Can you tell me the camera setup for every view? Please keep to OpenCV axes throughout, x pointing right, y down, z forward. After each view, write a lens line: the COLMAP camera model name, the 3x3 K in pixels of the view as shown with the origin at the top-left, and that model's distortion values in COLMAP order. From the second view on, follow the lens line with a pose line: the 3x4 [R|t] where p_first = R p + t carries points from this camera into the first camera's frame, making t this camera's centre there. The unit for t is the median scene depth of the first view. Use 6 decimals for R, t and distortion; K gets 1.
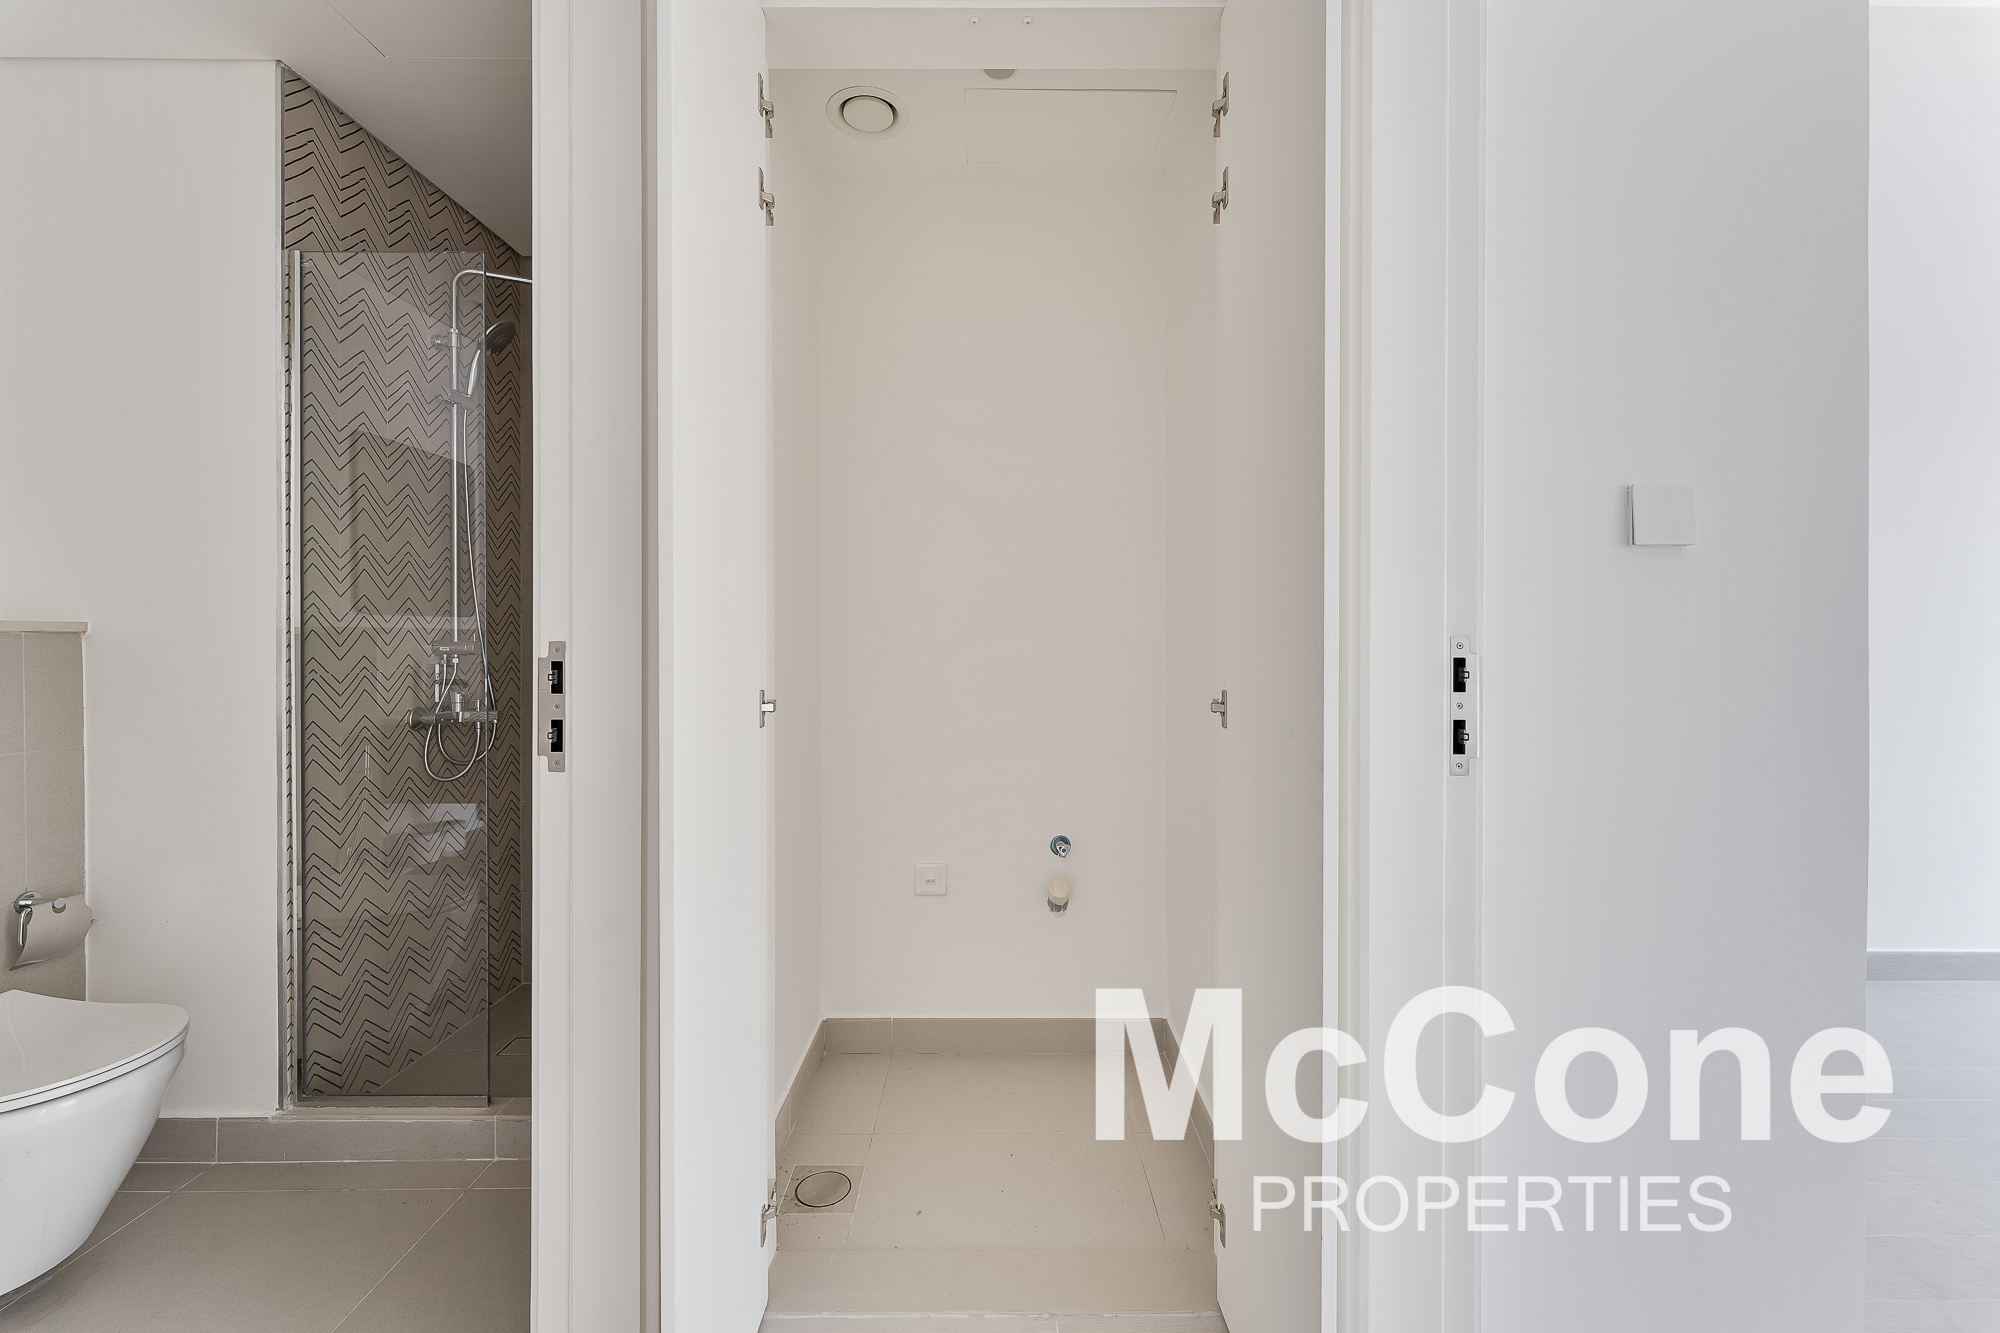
lens RADIAL K [[818.5, 0, 1017.2], [0, 818.5, 652.5], [0, 0, 1]] dist [-0.001627, -0.000169]
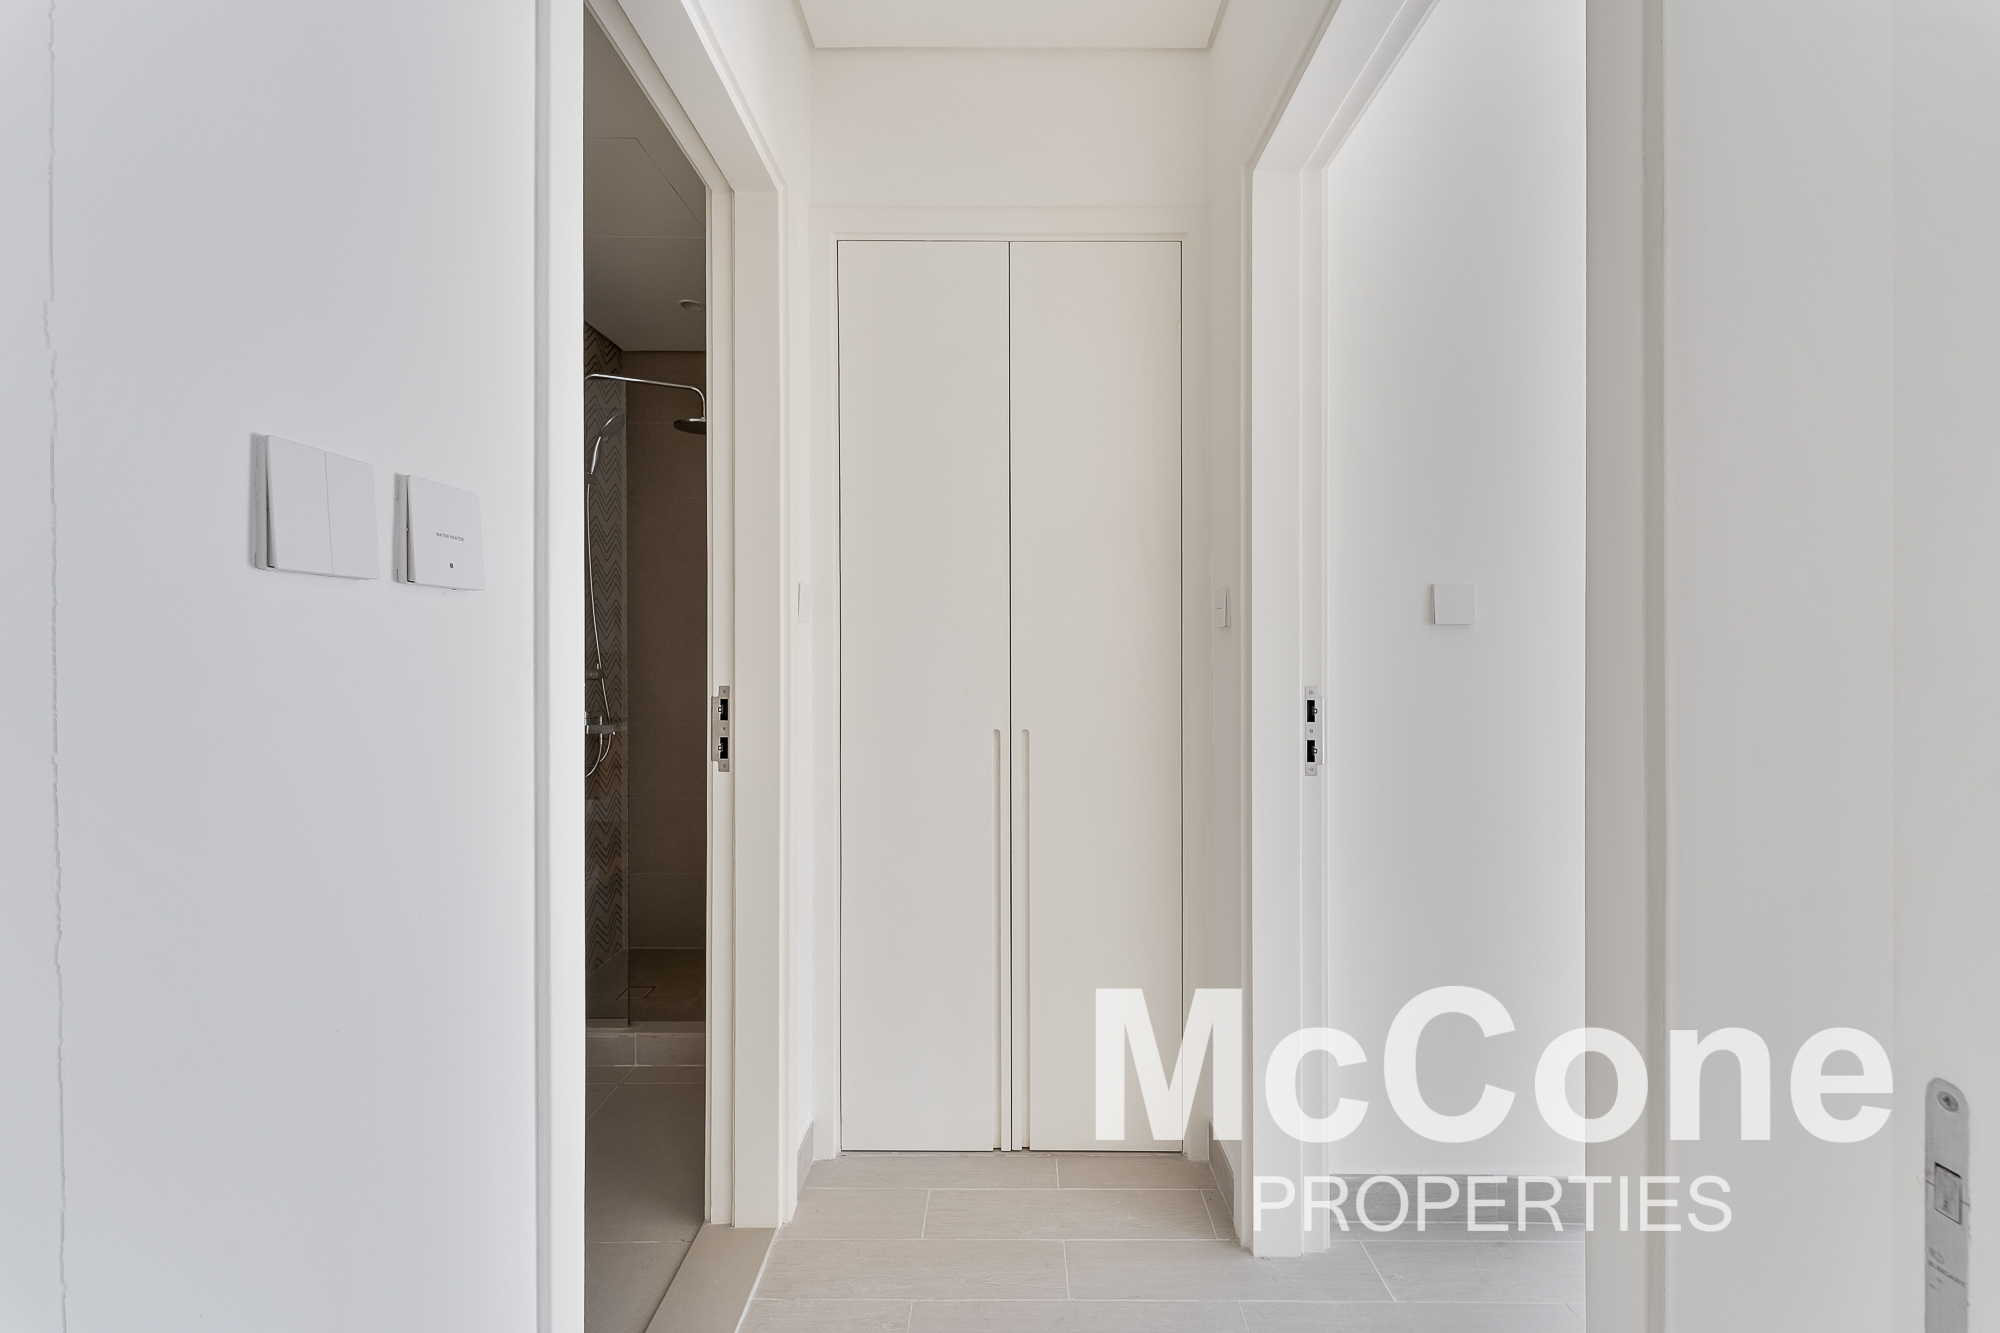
lens RADIAL K [[818.5, 0, 1014.3], [0, 818.5, 652.8], [0, 0, 1]] dist [-0.001627, -0.000169]
pose [[0.999831, -0.000166, -0.018376, 0.000915], [0.000067, 0.999985, -0.005410, -0.039006], [0.018377, 0.005407, 0.999817, -0.296868]]
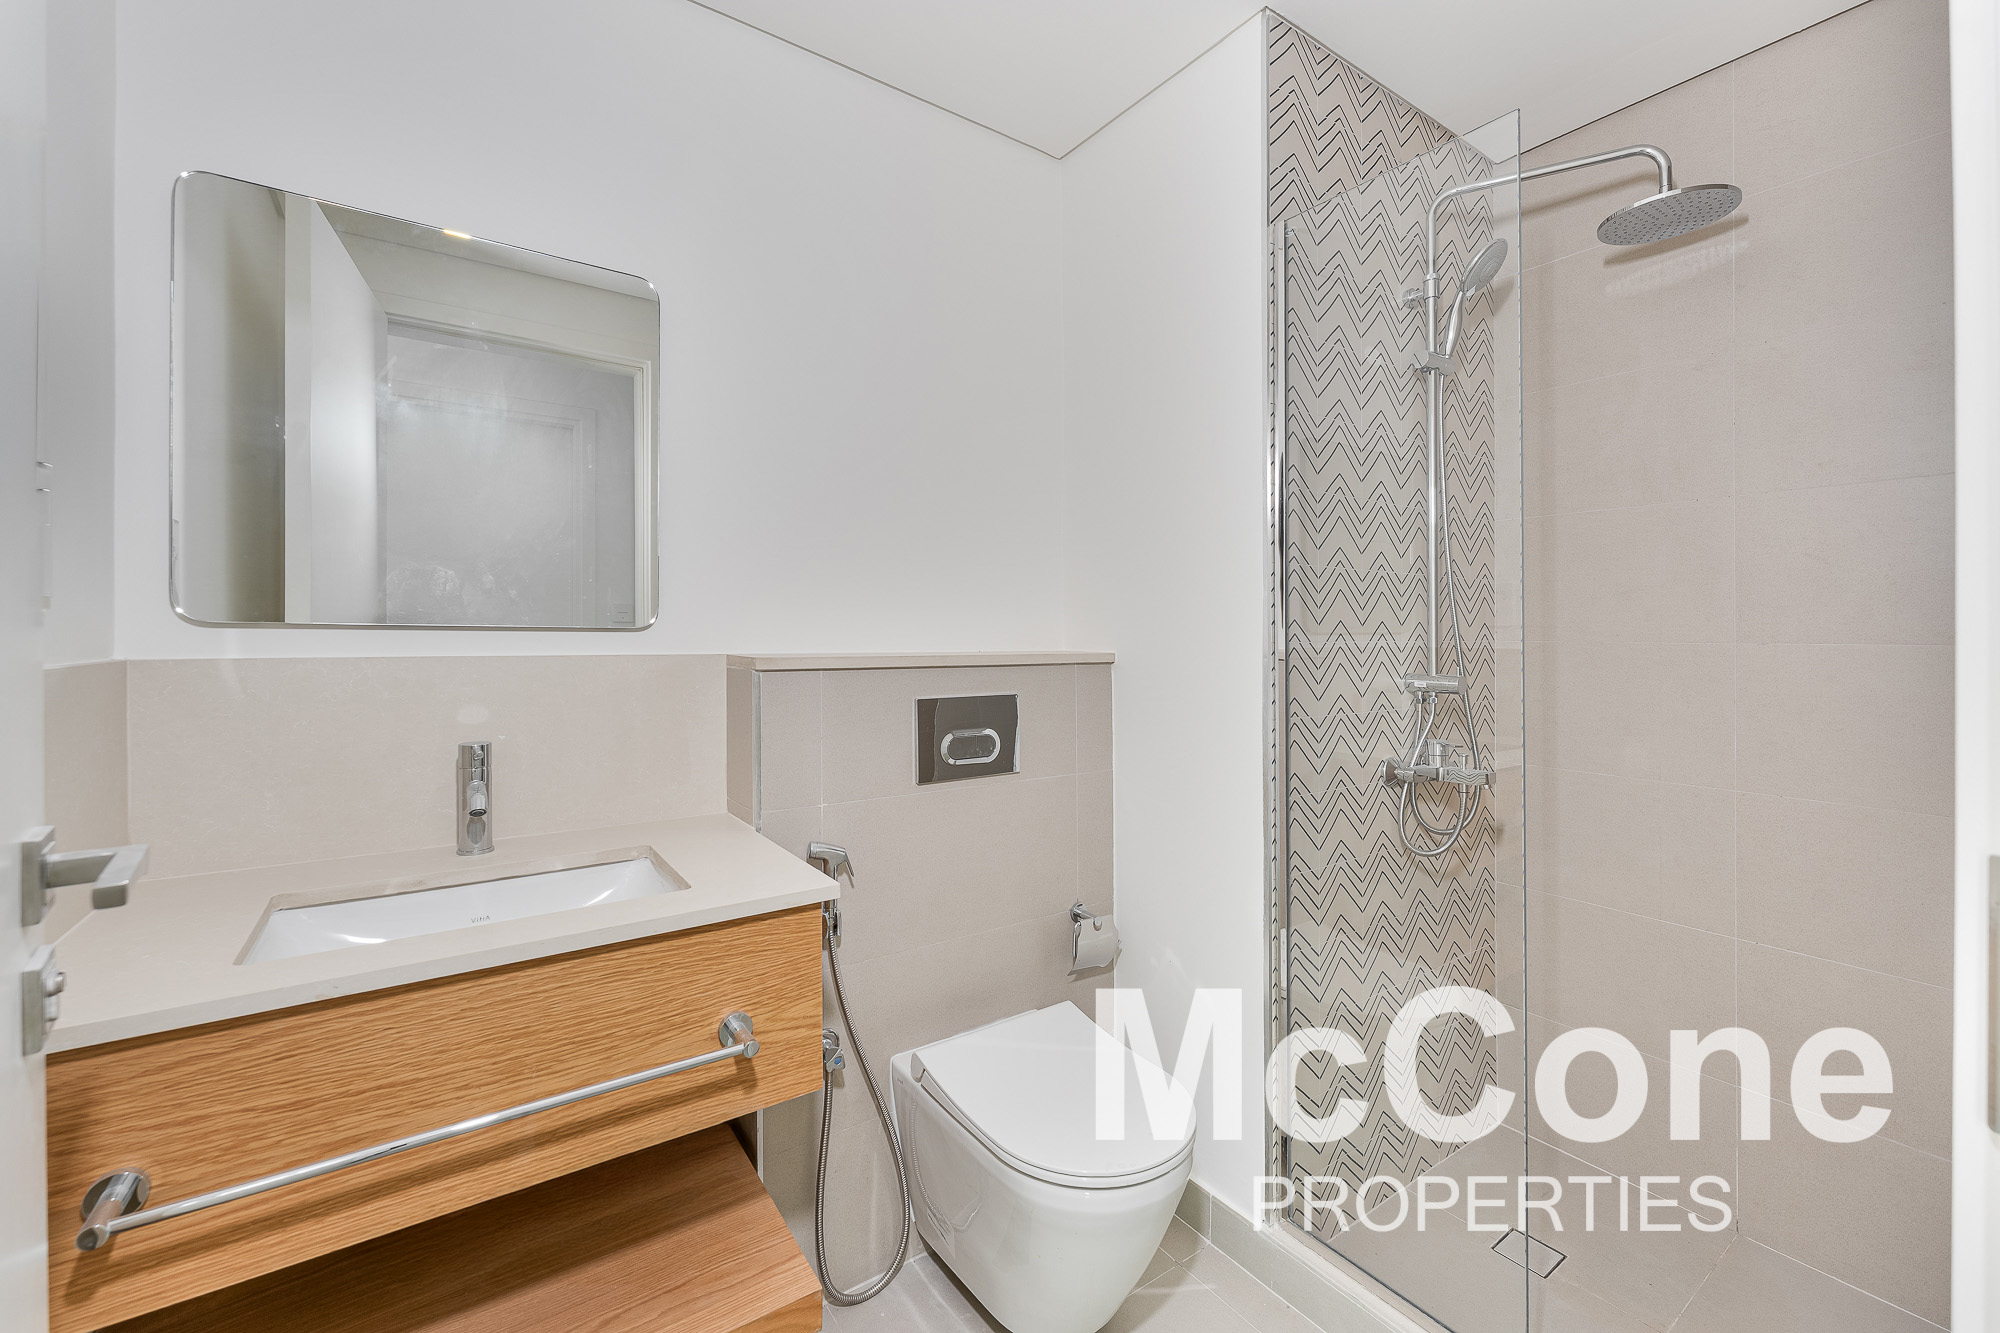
lens RADIAL K [[818.5, 0, 1007.3], [0, 818.5, 657.4], [0, 0, 1]] dist [-0.001627, -0.000169]
pose [[0.561440, -0.000737, -0.827517, -0.325498], [-0.001720, 0.999996, -0.002058, -0.033032], [0.827516, 0.002579, 0.561436, 0.275831]]
